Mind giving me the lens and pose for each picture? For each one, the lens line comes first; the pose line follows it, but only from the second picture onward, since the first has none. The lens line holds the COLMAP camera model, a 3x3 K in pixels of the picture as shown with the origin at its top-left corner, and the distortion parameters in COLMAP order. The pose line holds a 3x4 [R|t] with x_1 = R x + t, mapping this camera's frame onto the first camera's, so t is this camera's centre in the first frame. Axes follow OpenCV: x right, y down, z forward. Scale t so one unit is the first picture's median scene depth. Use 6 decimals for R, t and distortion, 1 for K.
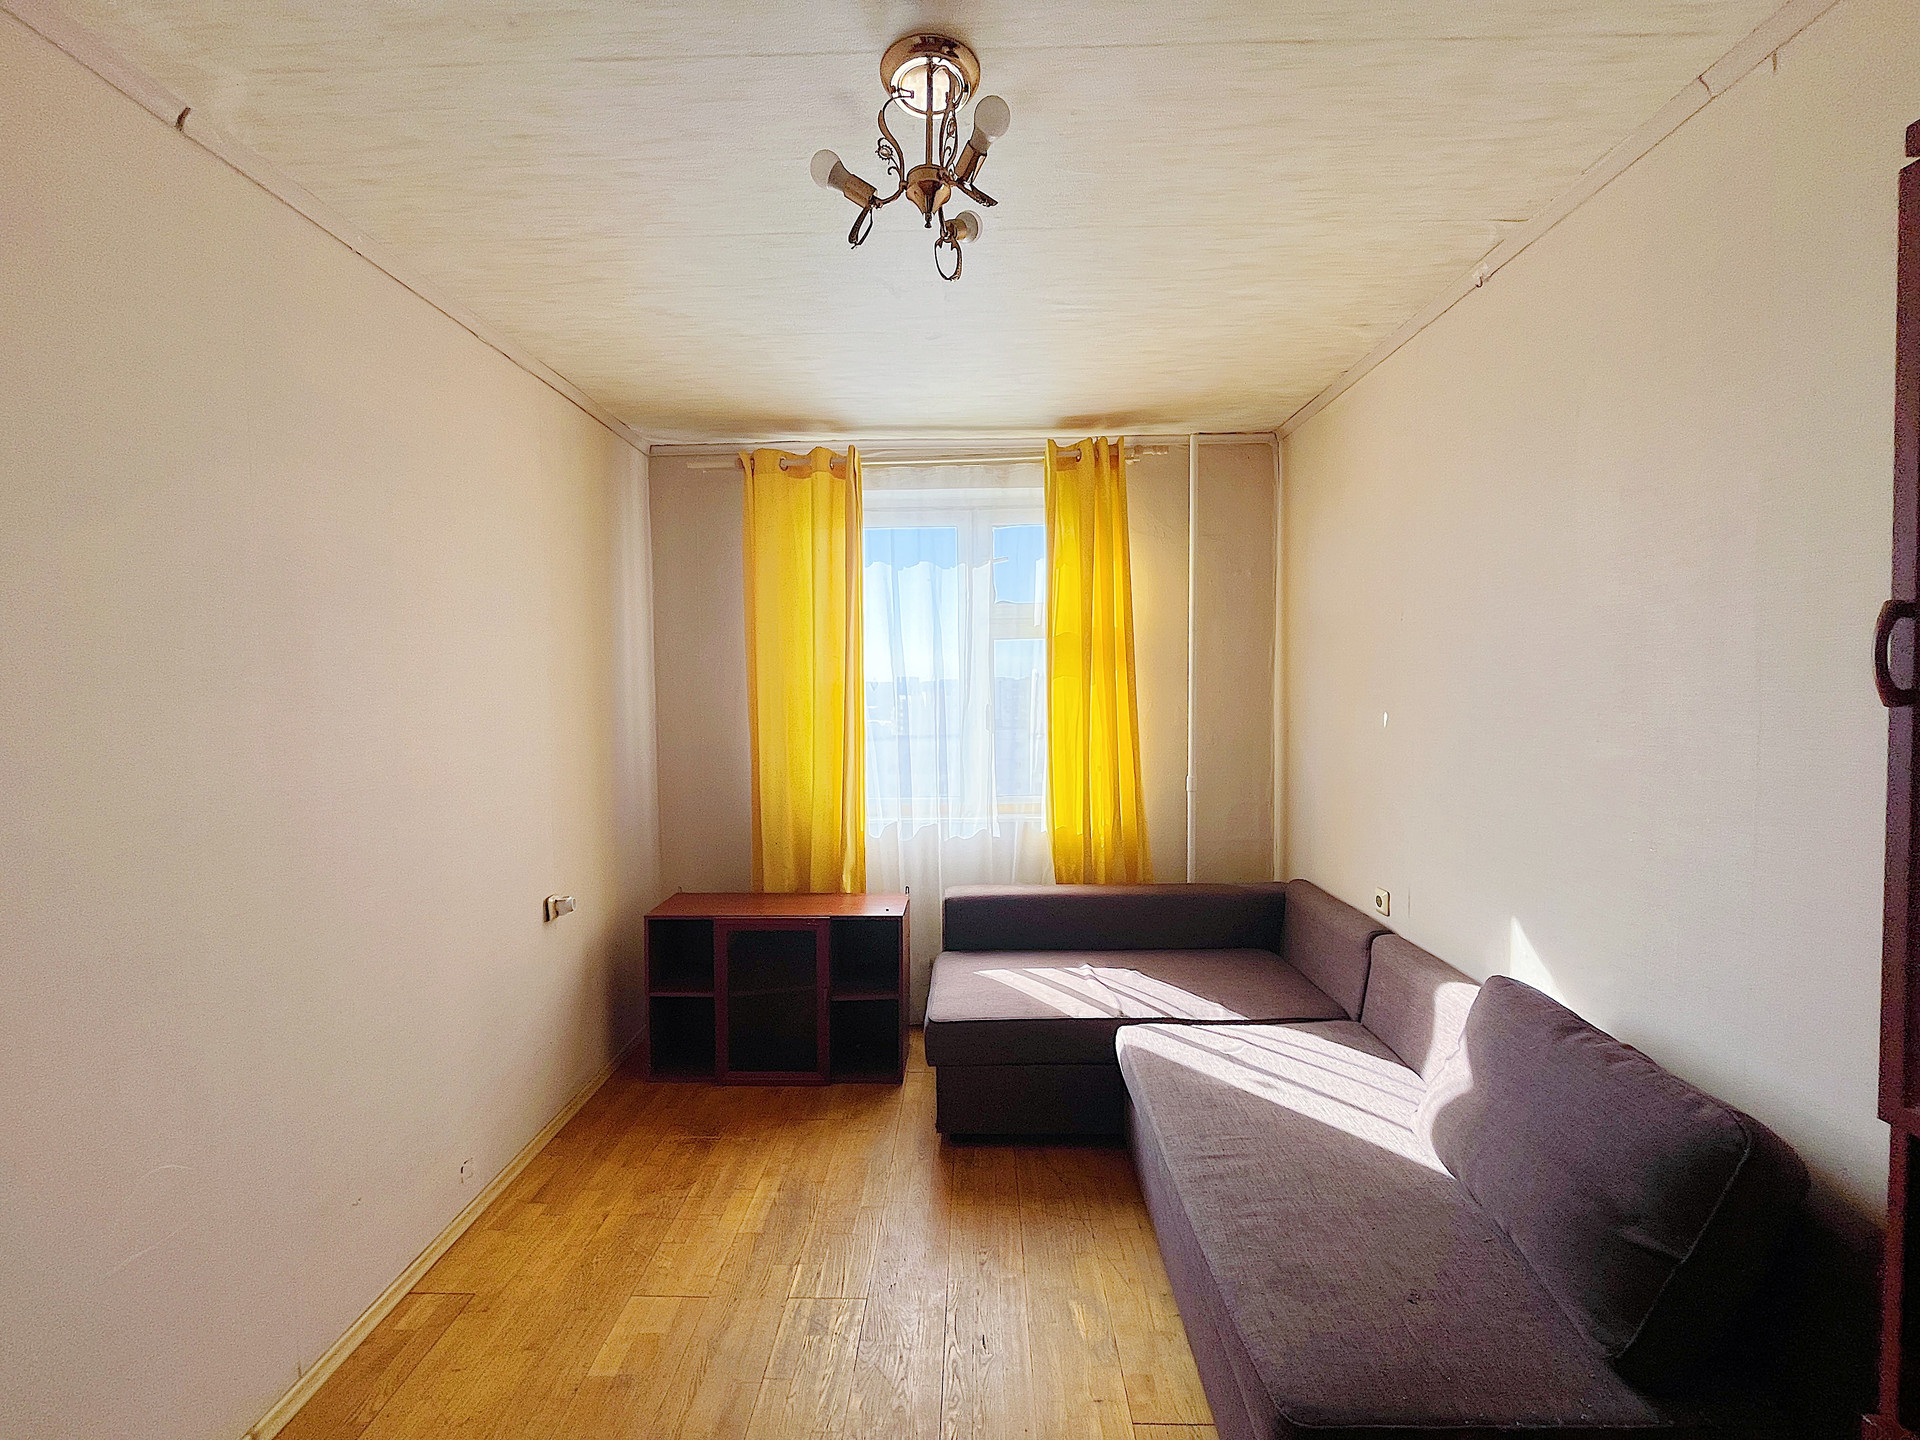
lens RADIAL K [[770.6, 0, 960.0], [0, 770.6, 720.0], [0, 0, 1]] dist [-0.003466, 0.000146]
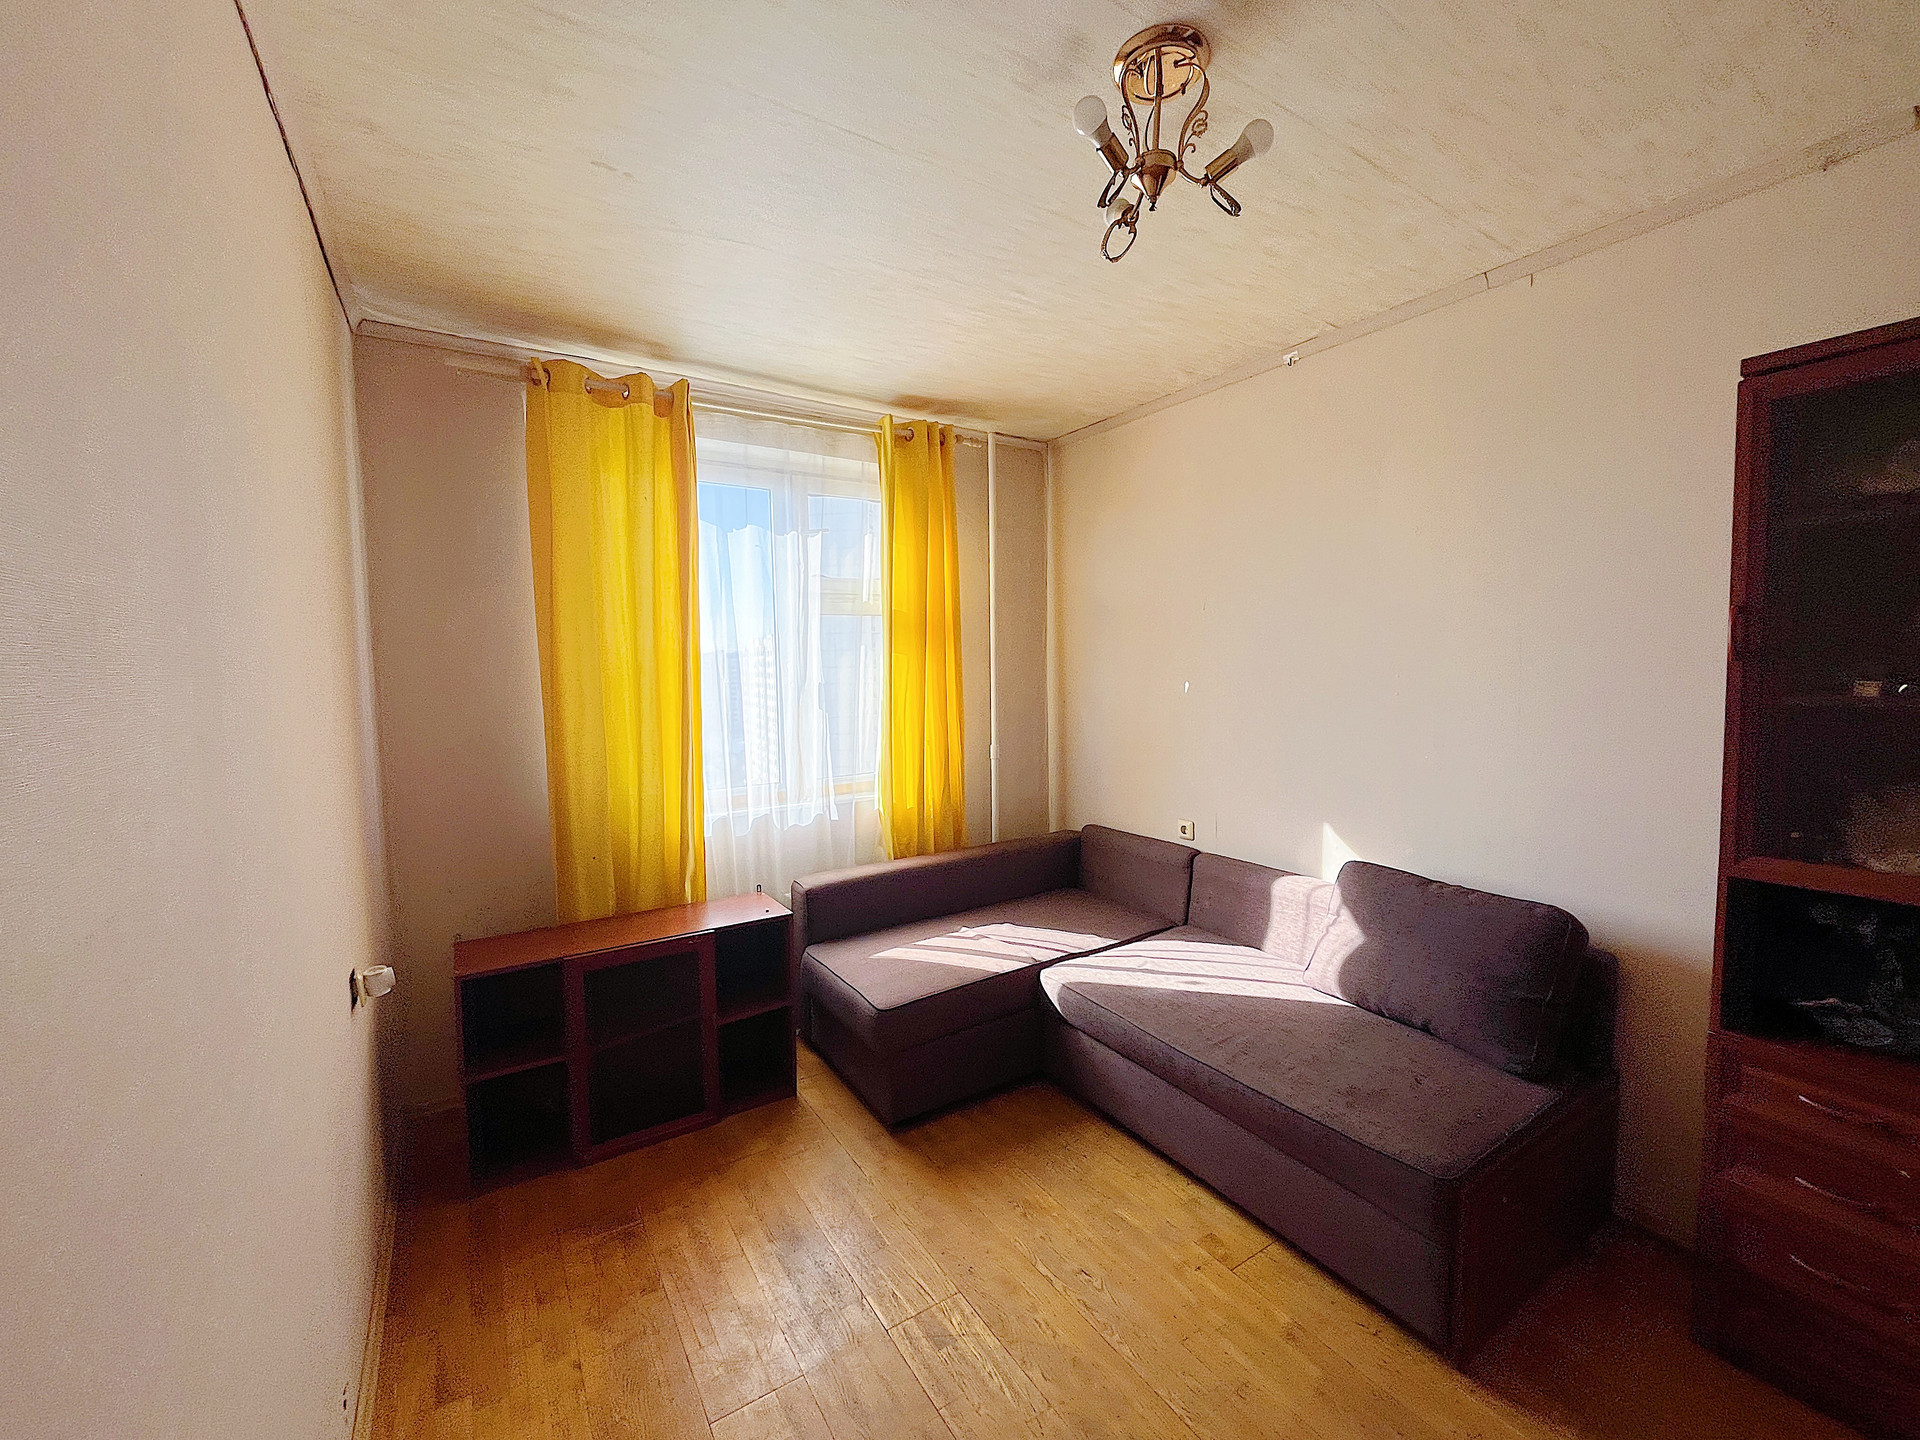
lens RADIAL K [[769.1, 0, 960.0], [0, 769.1, 720.0], [0, 0, 1]] dist [0.000745, 0.000198]
pose [[0.829870, -0.041202, 0.556433, -0.377719], [0.030694, 0.999131, 0.028205, 0.004597], [-0.557112, -0.006328, 0.830414, 0.121000]]
